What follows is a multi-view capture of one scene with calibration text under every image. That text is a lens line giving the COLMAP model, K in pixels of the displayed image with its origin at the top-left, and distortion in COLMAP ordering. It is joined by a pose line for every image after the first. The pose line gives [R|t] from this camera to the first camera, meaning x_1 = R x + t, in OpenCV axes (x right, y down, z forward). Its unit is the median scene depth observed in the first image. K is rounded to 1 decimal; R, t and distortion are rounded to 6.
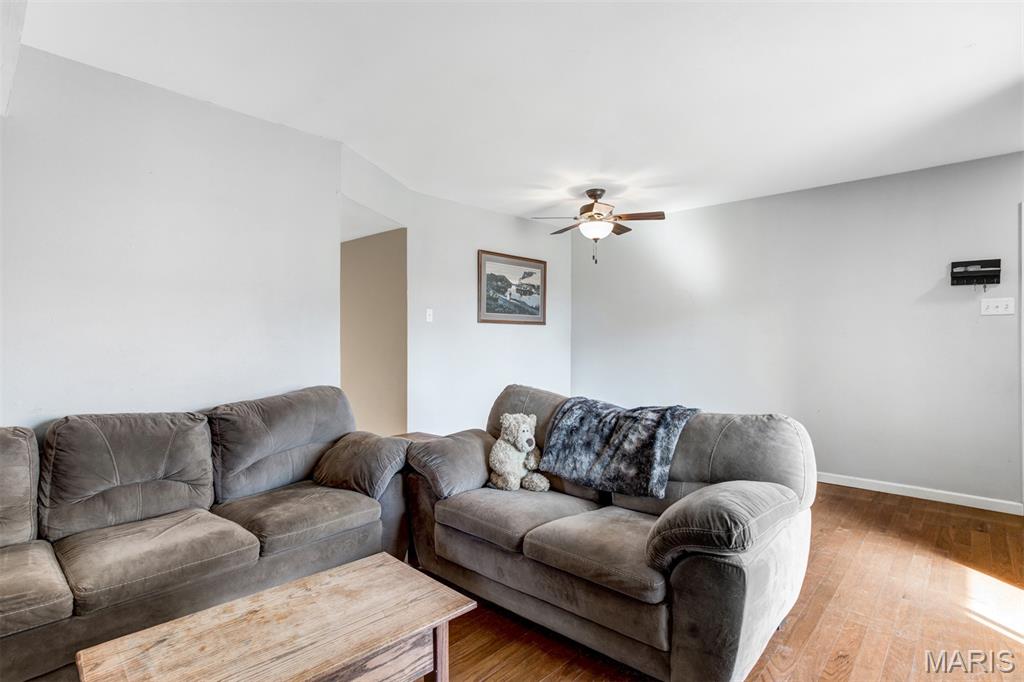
lens RADIAL K [[523.6, 0, 512.0], [0, 523.6, 341.0], [0, 0, 1]] dist [-0.005364, 0.000440]
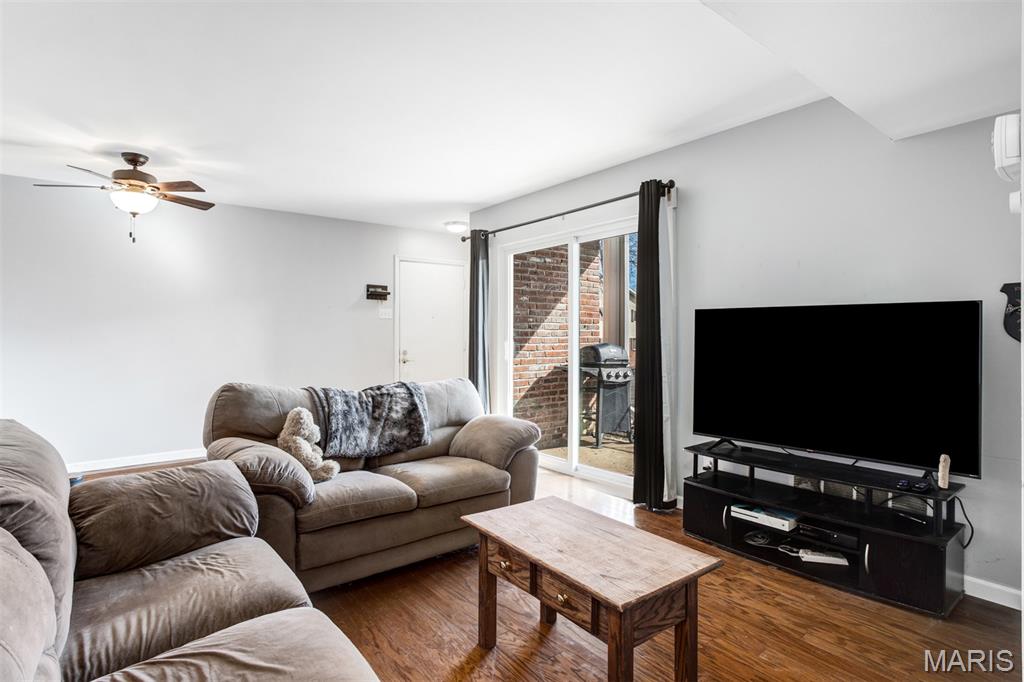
lens RADIAL K [[504.0, 0, 512.0], [0, 504.0, 341.0], [0, 0, 1]] dist [-0.078074, -0.000005]
pose [[0.165598, -0.010622, 0.986136, -0.484704], [-0.000315, 0.999941, 0.010824, 0.003152], [-0.986193, -0.002103, 0.165585, 0.267279]]
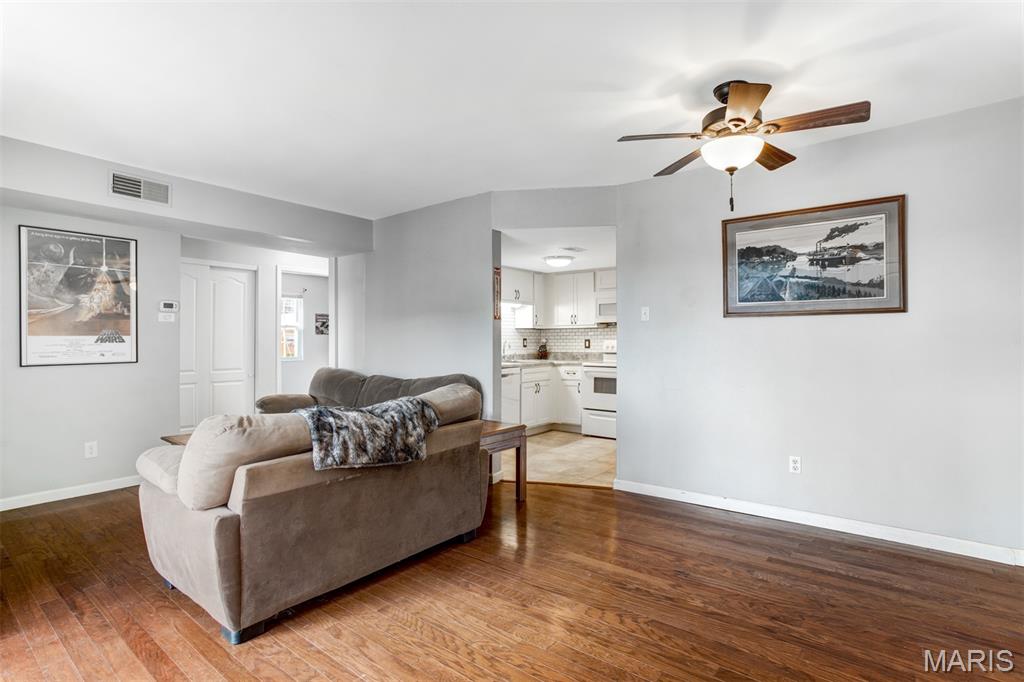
lens RADIAL K [[508.6, 0, 512.0], [0, 508.6, 341.0], [0, 0, 1]] dist [-0.002423, 0.000232]
pose [[0.076326, -0.001344, -0.997082, 0.708821], [0.000895, 0.999999, -0.001279, -0.000771], [0.997083, -0.000794, 0.076327, 0.708256]]
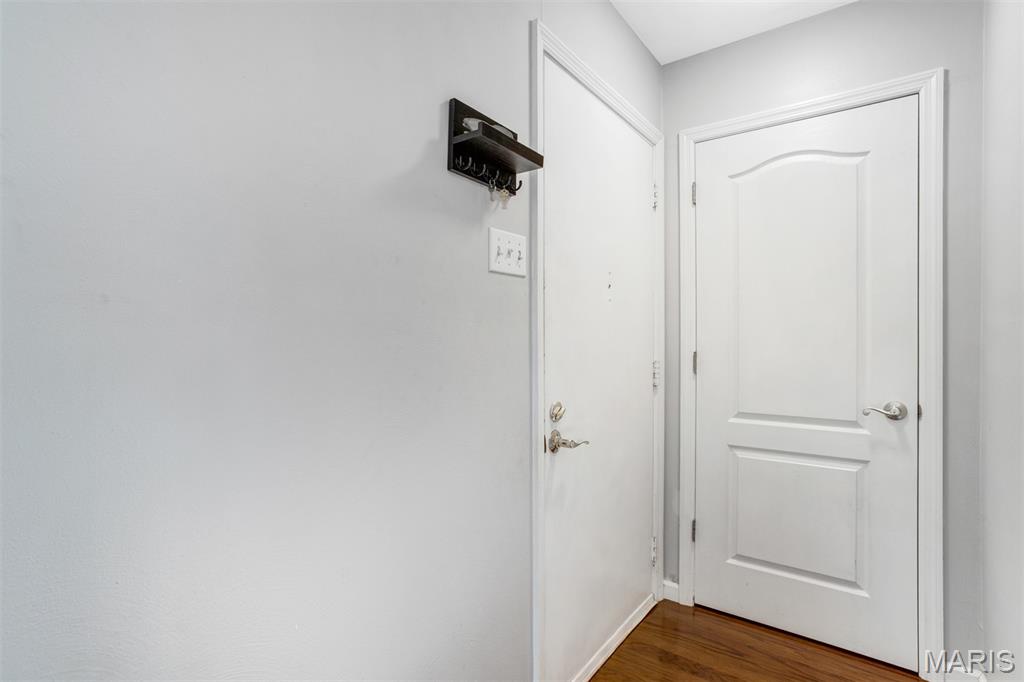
lens RADIAL K [[508.6, 0, 512.0], [0, 508.6, 341.0], [0, 0, 1]] dist [-0.002423, 0.000232]
pose [[-0.118949, 0.001343, 0.992899, 0.443365], [-0.002768, 0.999995, -0.001684, 0.000116], [-0.992896, -0.002949, -0.118945, 0.840755]]
